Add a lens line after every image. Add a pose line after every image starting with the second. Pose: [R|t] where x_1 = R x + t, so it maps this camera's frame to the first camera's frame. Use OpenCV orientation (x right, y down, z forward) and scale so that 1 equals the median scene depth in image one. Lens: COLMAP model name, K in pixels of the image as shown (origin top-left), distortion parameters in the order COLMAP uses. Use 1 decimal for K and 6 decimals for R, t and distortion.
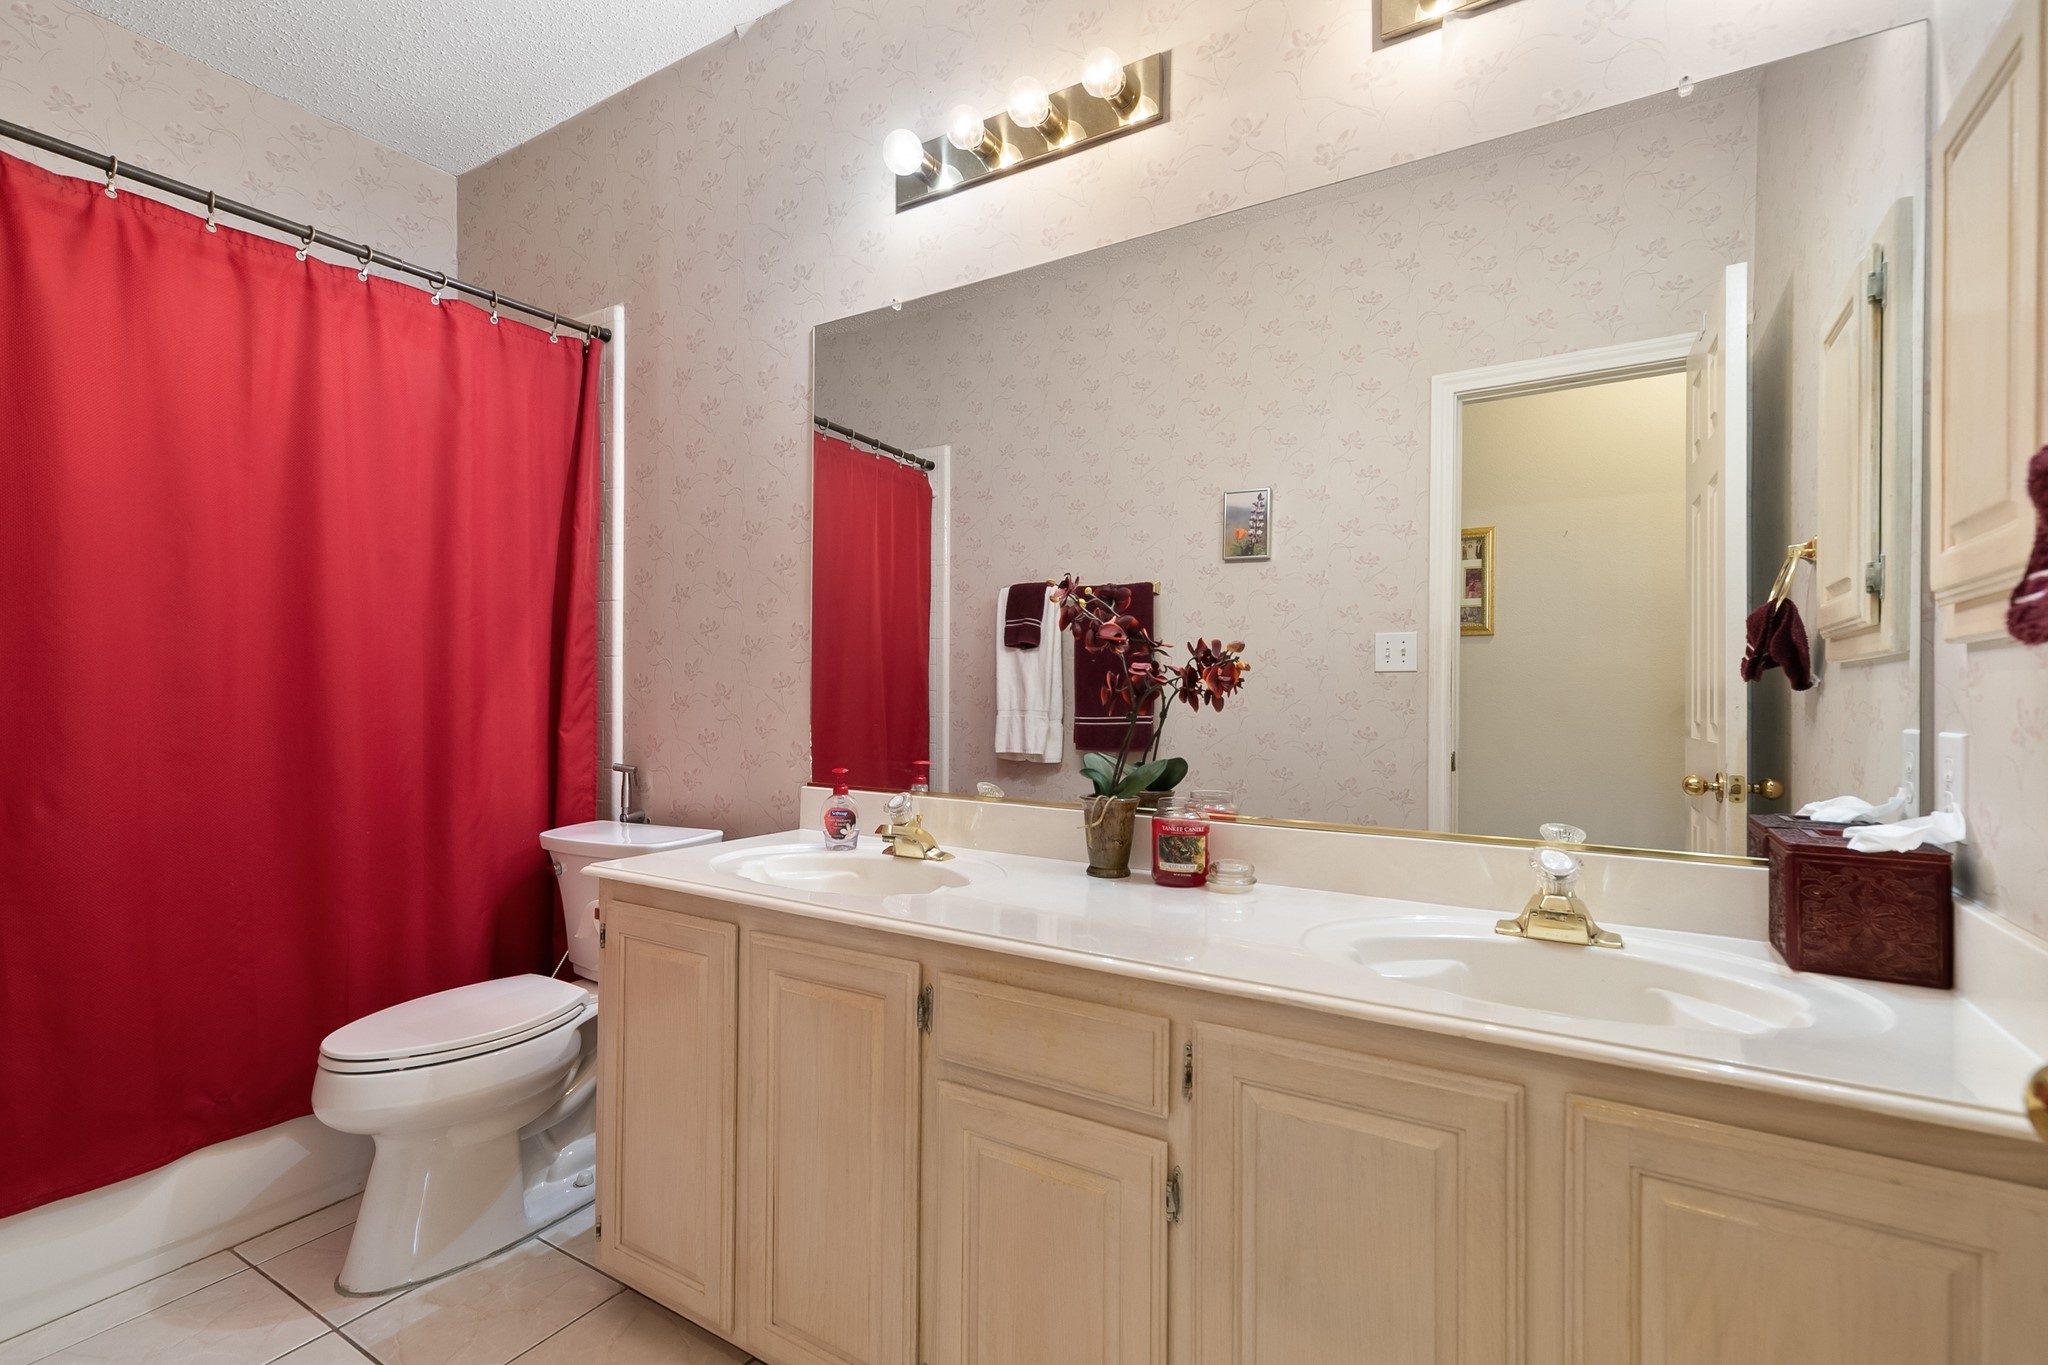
lens RADIAL K [[933.5, 0, 1021.7], [0, 933.5, 700.1], [0, 0, 1]] dist [0.008553, -0.000773]
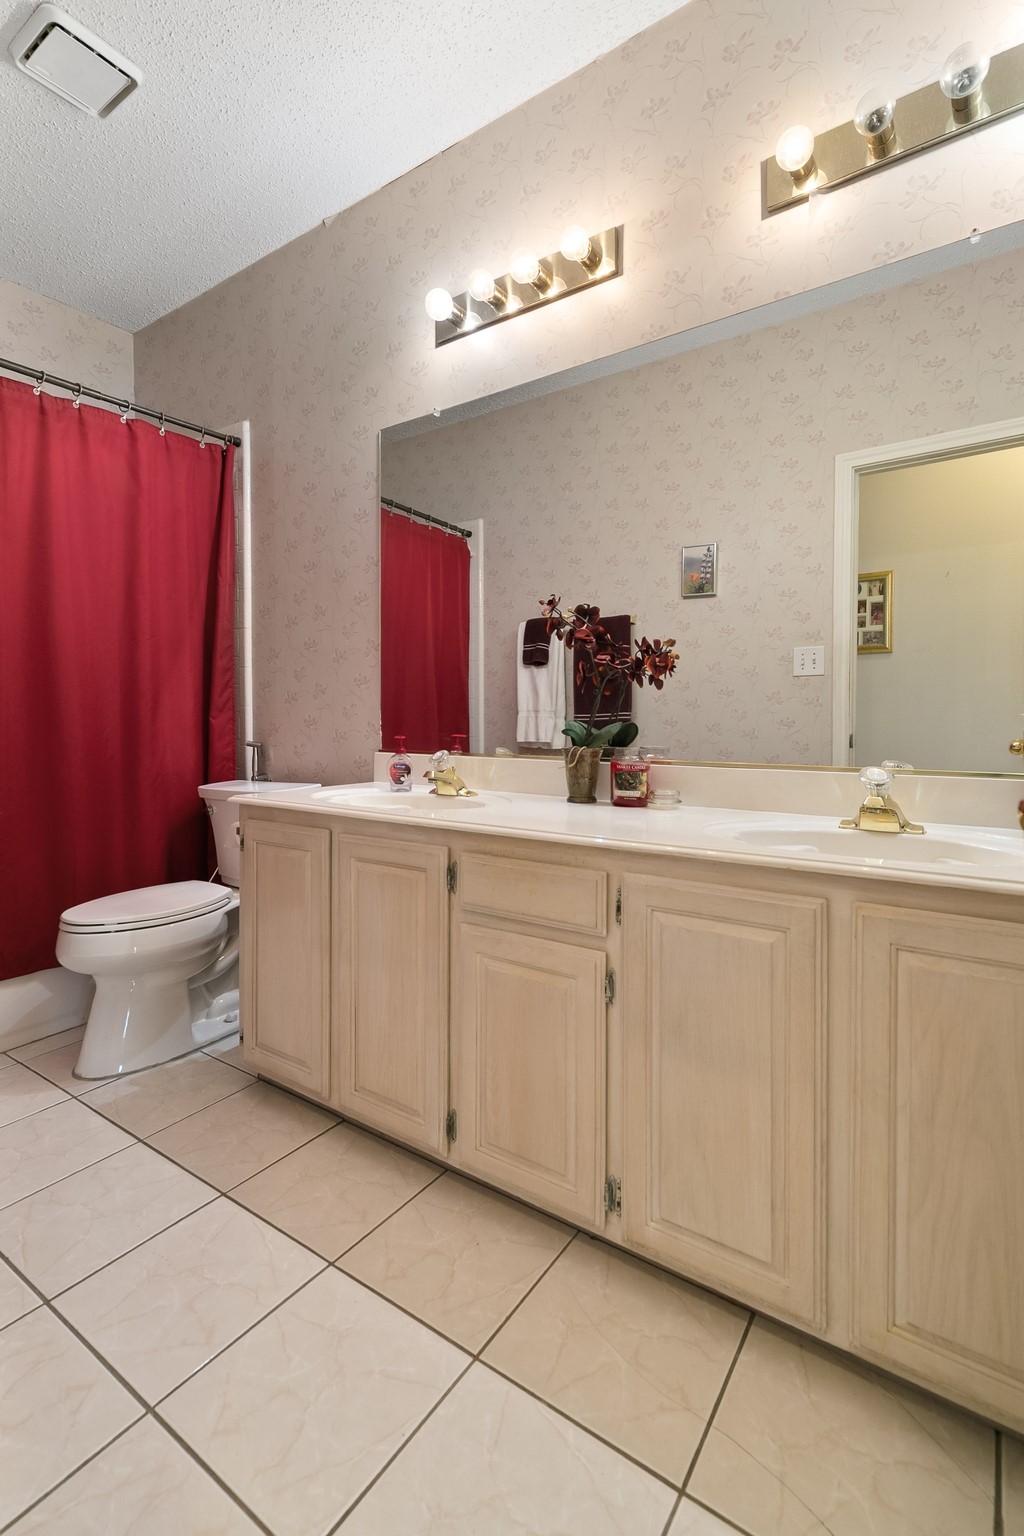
lens RADIAL K [[714.6, 0, 507.3], [0, 714.6, 734.2], [0, 0, 1]] dist [0.011977, -0.000968]
pose [[0.998278, -0.005654, -0.058390, 0.034319], [0.006544, 0.999865, 0.015050, 0.051328], [0.058297, -0.015407, 0.998180, -0.091208]]
